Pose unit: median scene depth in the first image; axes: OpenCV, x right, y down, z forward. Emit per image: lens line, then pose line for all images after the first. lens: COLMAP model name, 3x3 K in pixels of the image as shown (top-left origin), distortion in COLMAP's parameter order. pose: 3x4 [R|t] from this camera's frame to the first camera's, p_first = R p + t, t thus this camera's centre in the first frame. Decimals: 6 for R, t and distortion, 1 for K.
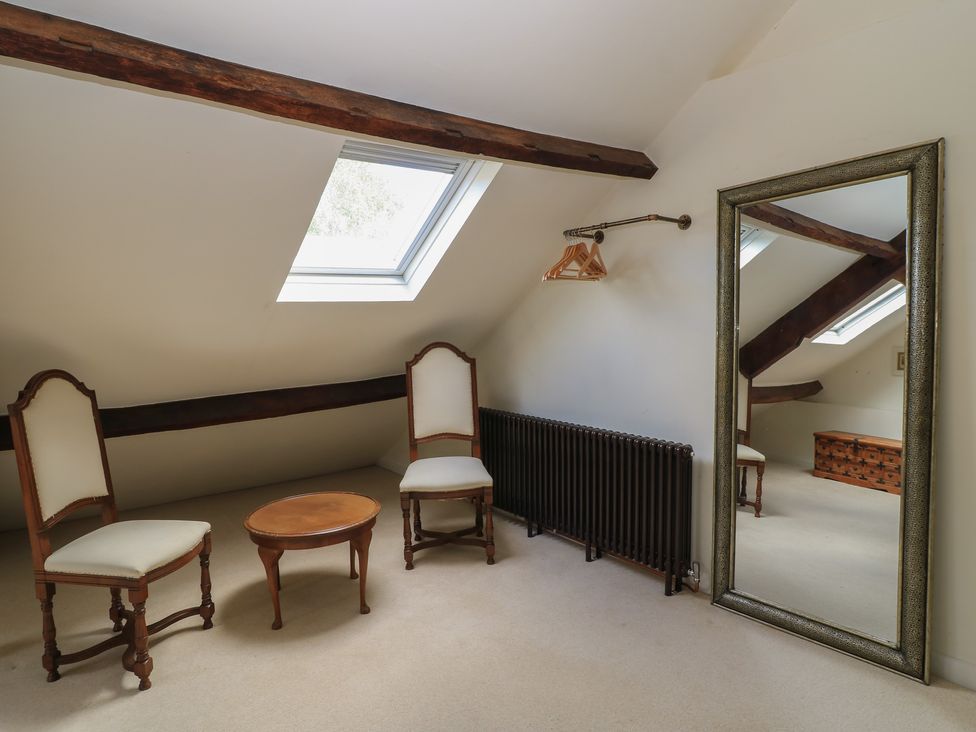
lens RADIAL K [[597.5, 0, 467.8], [0, 597.5, 366.1], [0, 0, 1]] dist [0.005250, -0.014390]
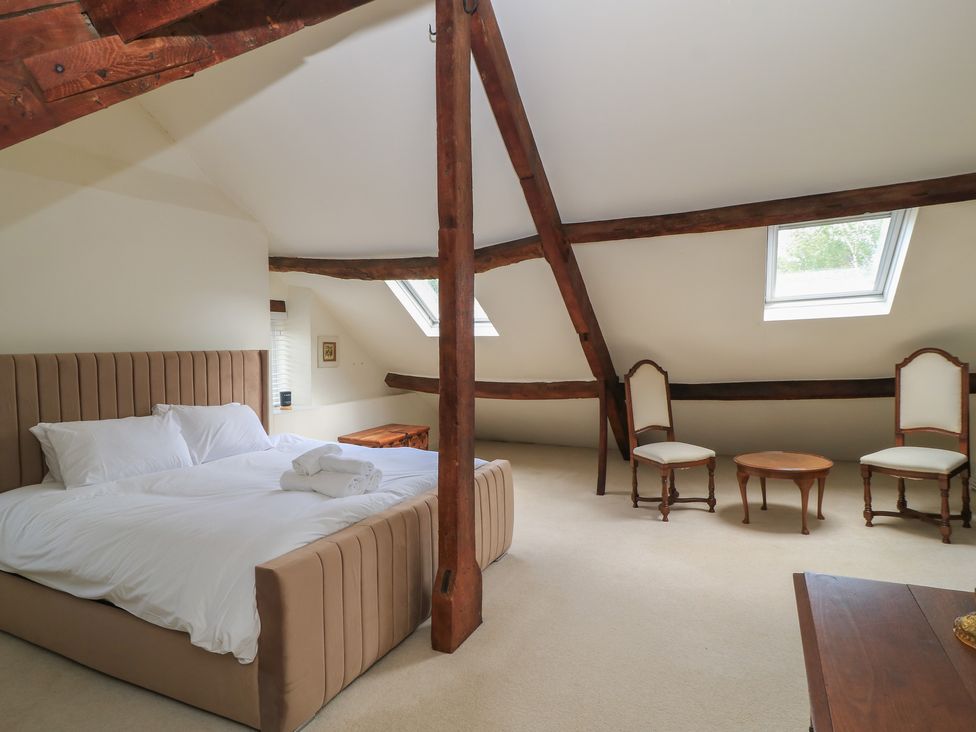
lens RADIAL K [[556.2, 0, 477.4], [0, 556.2, 368.9], [0, 0, 1]] dist [0.006312, -0.017317]
pose [[0.441747, 0.042034, -0.896154, 0.611009], [-0.040463, 0.998819, 0.026904, 0.007691], [0.896227, 0.024377, 0.442926, -0.291886]]
